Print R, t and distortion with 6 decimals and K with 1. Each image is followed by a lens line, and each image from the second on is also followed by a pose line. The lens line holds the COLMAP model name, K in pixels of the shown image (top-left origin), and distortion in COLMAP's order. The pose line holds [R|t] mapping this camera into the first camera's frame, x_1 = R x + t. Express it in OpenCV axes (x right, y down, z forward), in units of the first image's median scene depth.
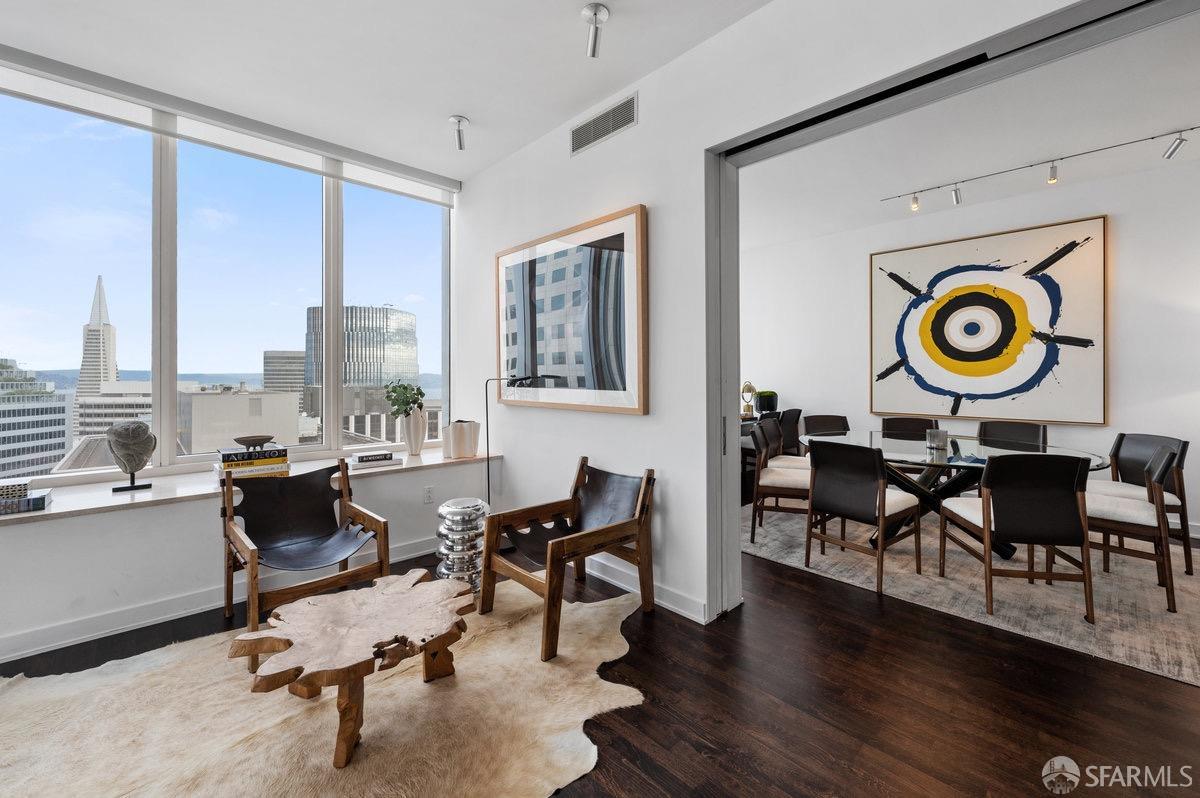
lens RADIAL K [[485.6, 0, 598.8], [0, 485.6, 382.8], [0, 0, 1]] dist [-0.004195, -0.000148]
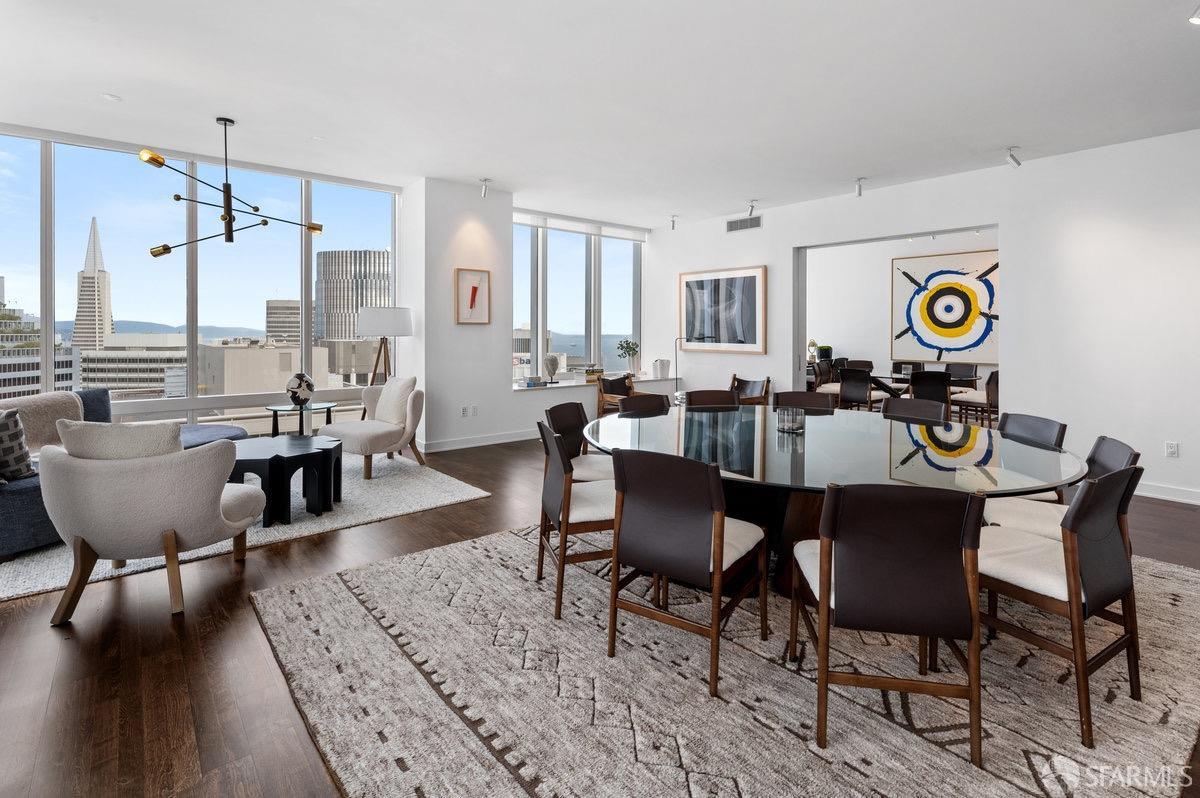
lens RADIAL K [[560.8, 0, 602.3], [0, 560.8, 332.4], [0, 0, 1]] dist [-0.001969, -0.004381]
pose [[0.997946, 0.005033, -0.063860, -0.306332], [-0.005686, 0.999933, -0.010044, -0.004657], [0.063805, 0.010386, 0.997908, -1.034076]]
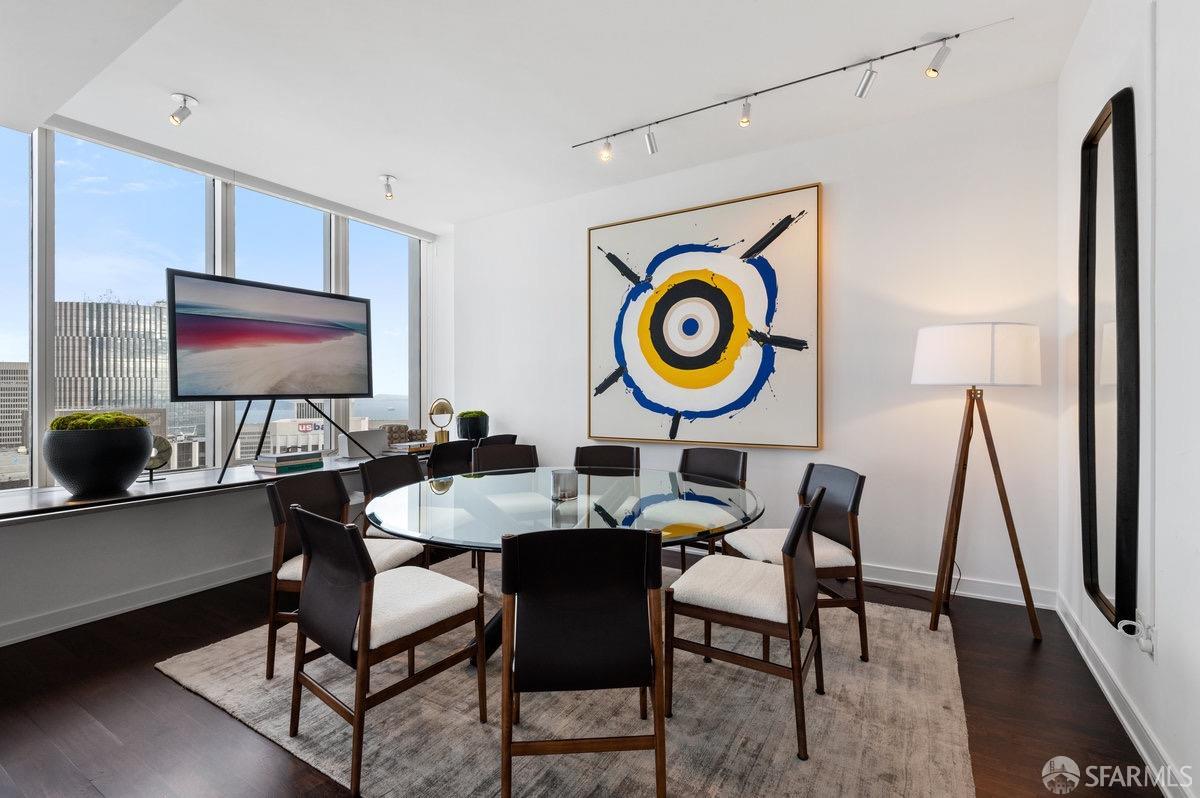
lens RADIAL K [[560.8, 0, 575.2], [0, 560.8, 408.5], [0, 0, 1]] dist [-0.001969, -0.004381]
pose [[0.962468, -0.018037, 0.270797, 0.362037], [0.013937, 0.999757, 0.017058, 0.000793], [-0.271039, -0.012644, 0.962485, 0.194232]]
